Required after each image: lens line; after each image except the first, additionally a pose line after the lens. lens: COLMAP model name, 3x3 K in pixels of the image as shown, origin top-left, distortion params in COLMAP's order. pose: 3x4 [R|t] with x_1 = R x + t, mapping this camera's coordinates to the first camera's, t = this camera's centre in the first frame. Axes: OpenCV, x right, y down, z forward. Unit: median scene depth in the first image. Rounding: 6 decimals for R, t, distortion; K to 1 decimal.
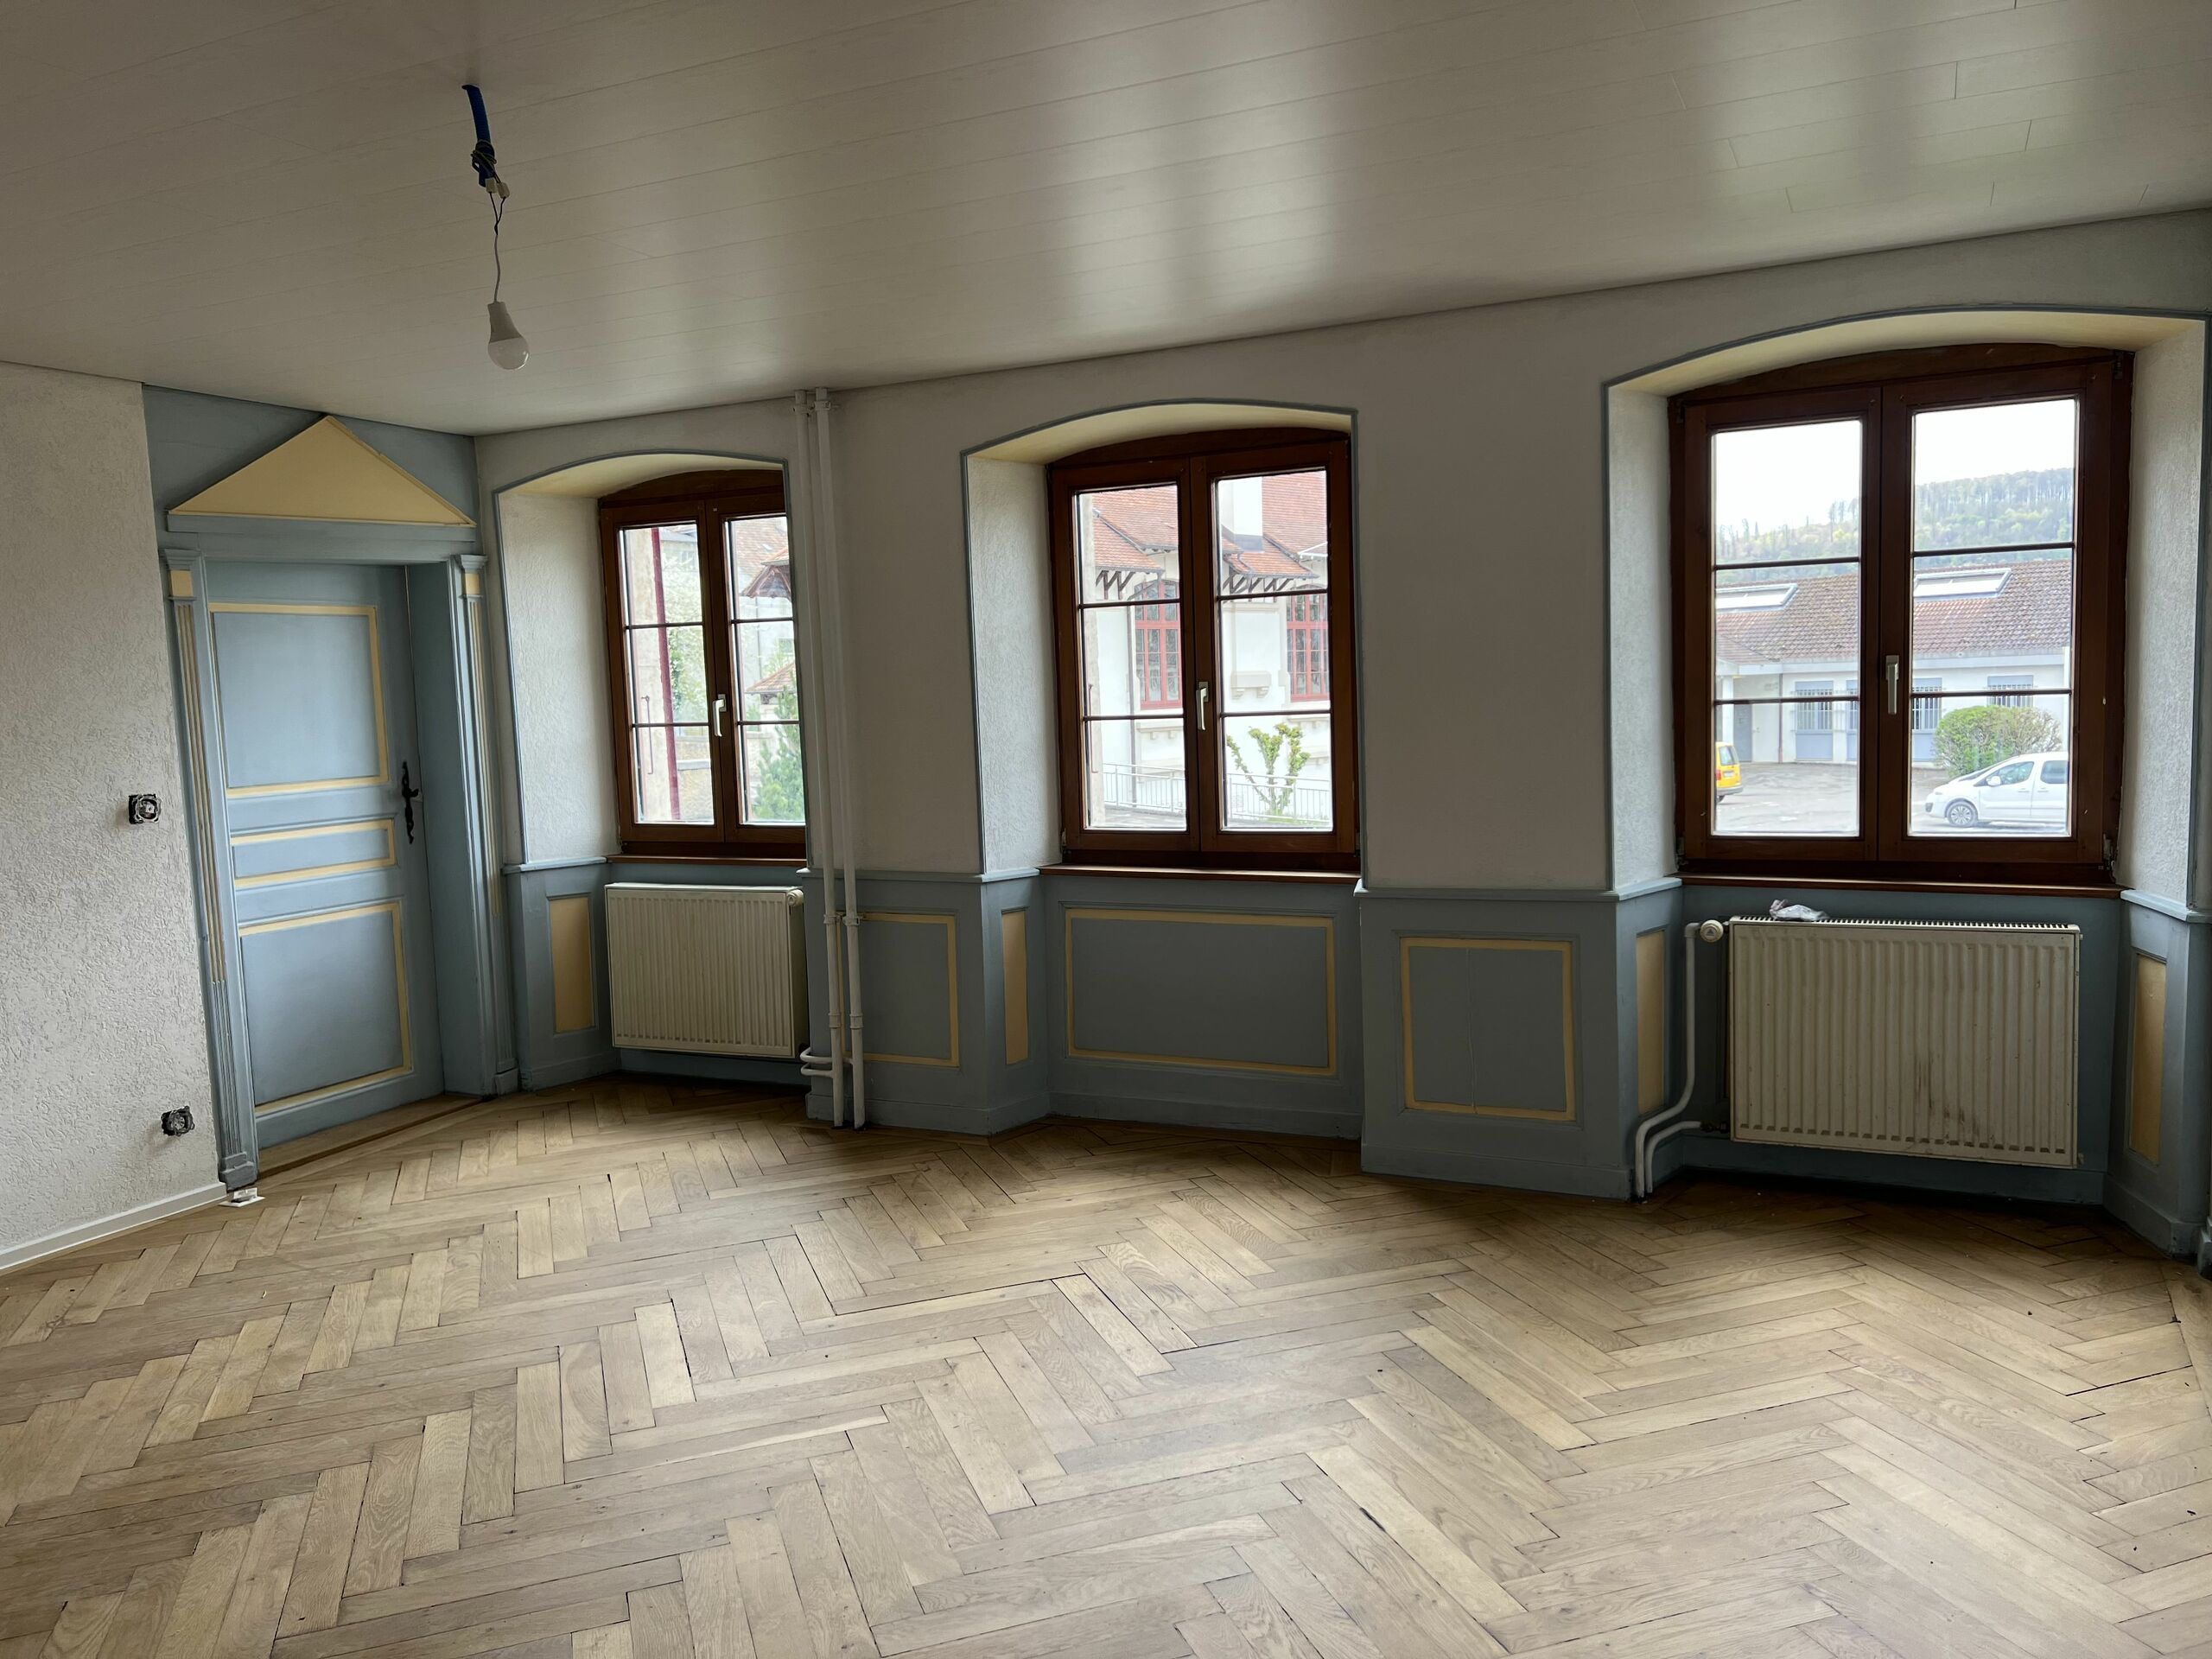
lens RADIAL K [[1672.4, 0, 1108.7], [0, 1672.4, 837.2], [0, 0, 1]] dist [0.092104, -0.119533]
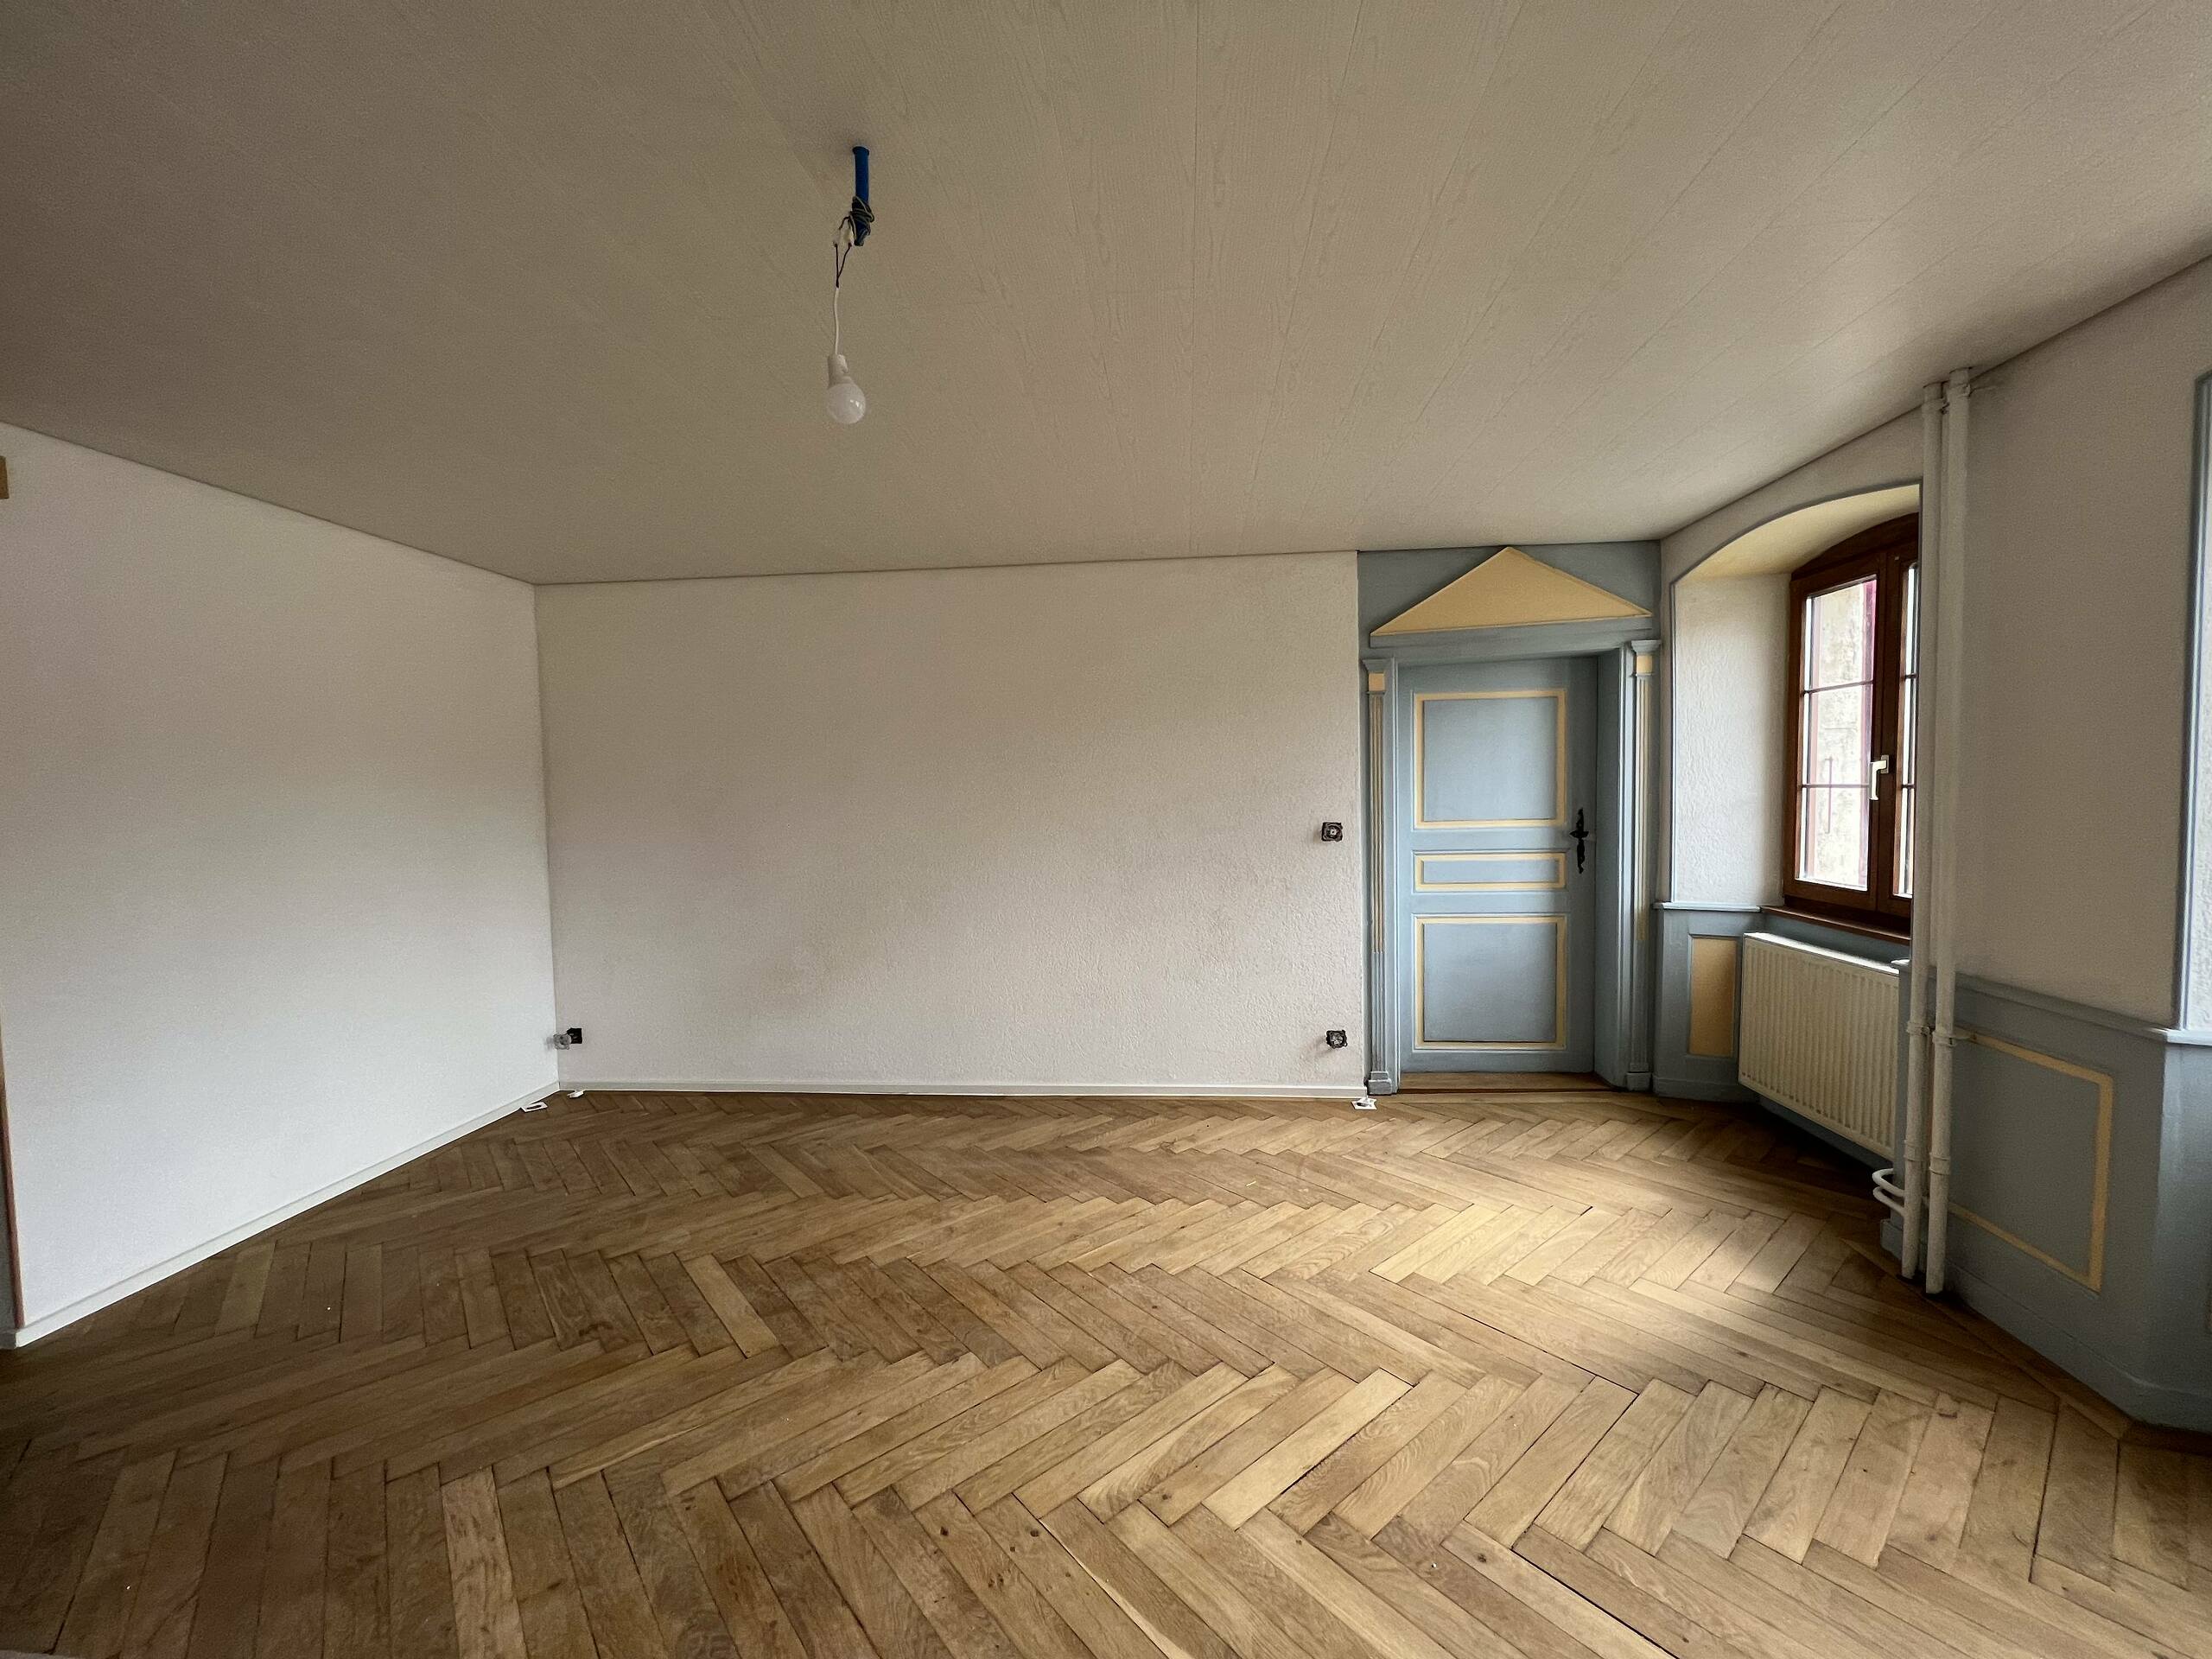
lens RADIAL K [[882.2, 0, 1097.5], [0, 882.2, 830.5], [0, 0, 1]] dist [-0.002346, 0.000397]
pose [[0.343533, 0.077854, -0.935908, 0.093851], [-0.079493, 0.995392, 0.053623, -0.039686], [0.935770, 0.055977, 0.348139, 0.481443]]
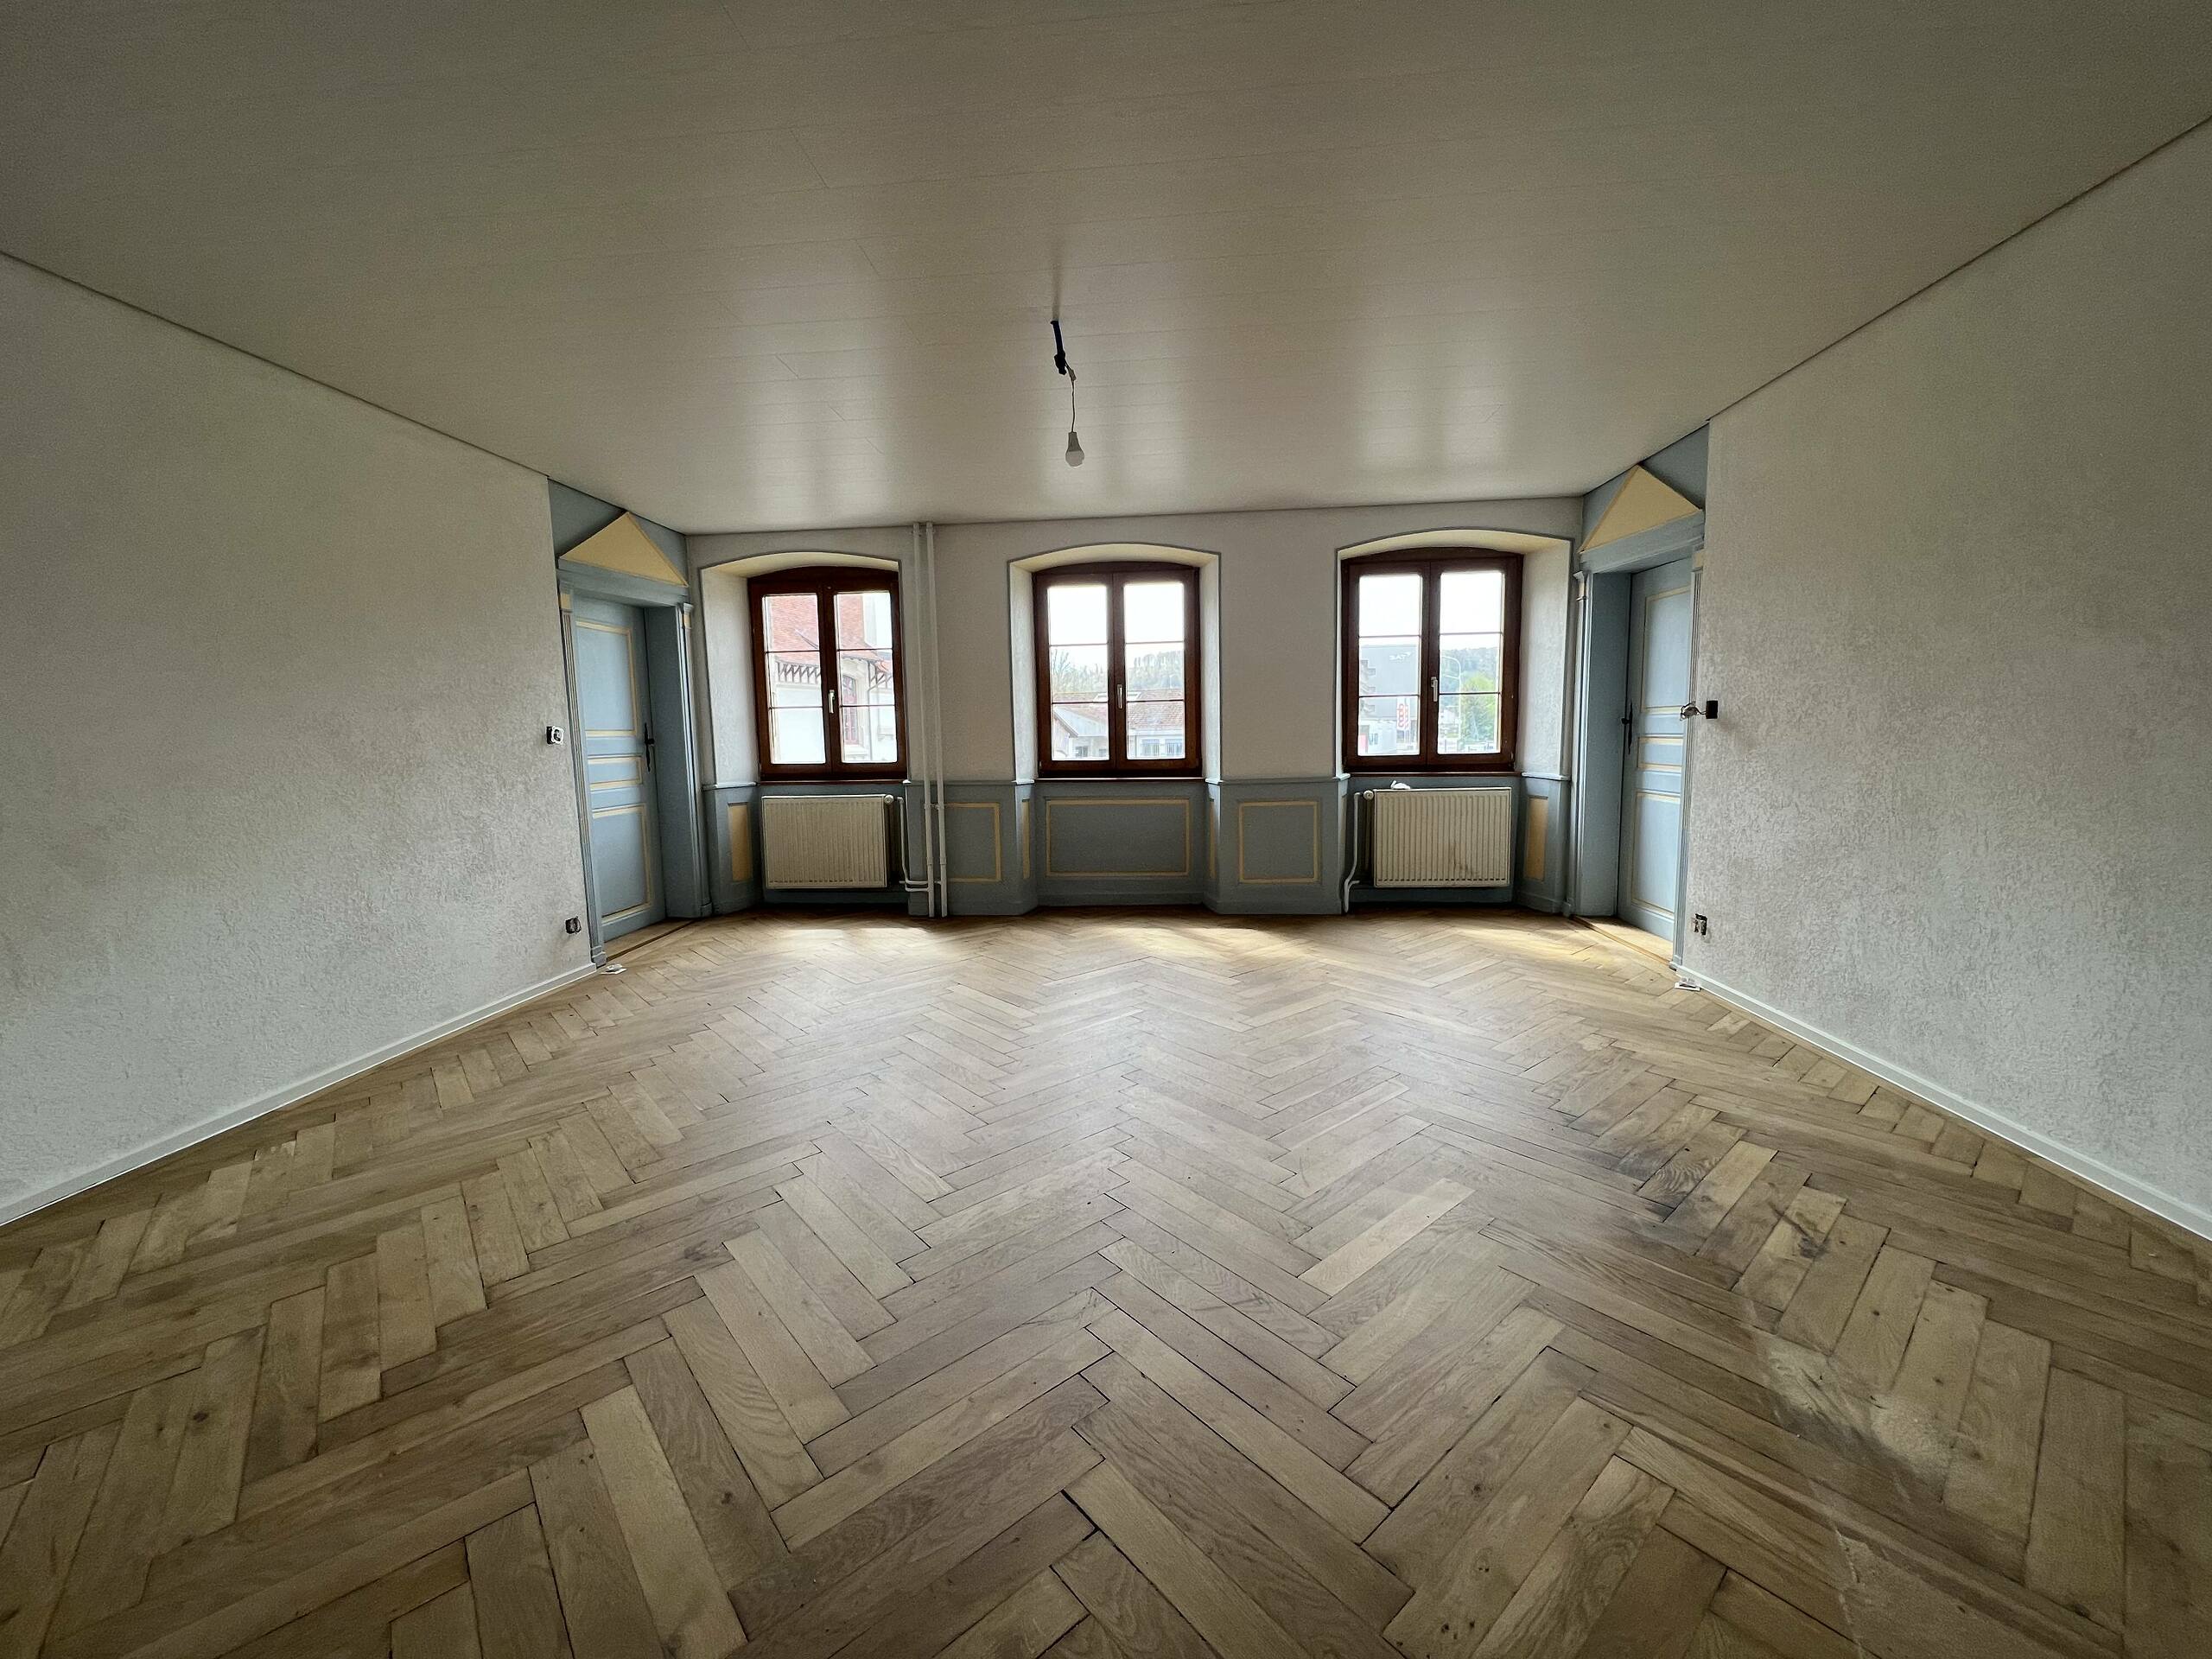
lens RADIAL K [[882.2, 0, 1097.5], [0, 882.2, 830.5], [0, 0, 1]] dist [-0.002346, 0.000397]
pose [[0.934784, -0.022787, 0.354485, -0.346696], [0.020278, 0.999736, 0.010792, 0.070451], [-0.354638, -0.002901, 0.934999, 0.013752]]
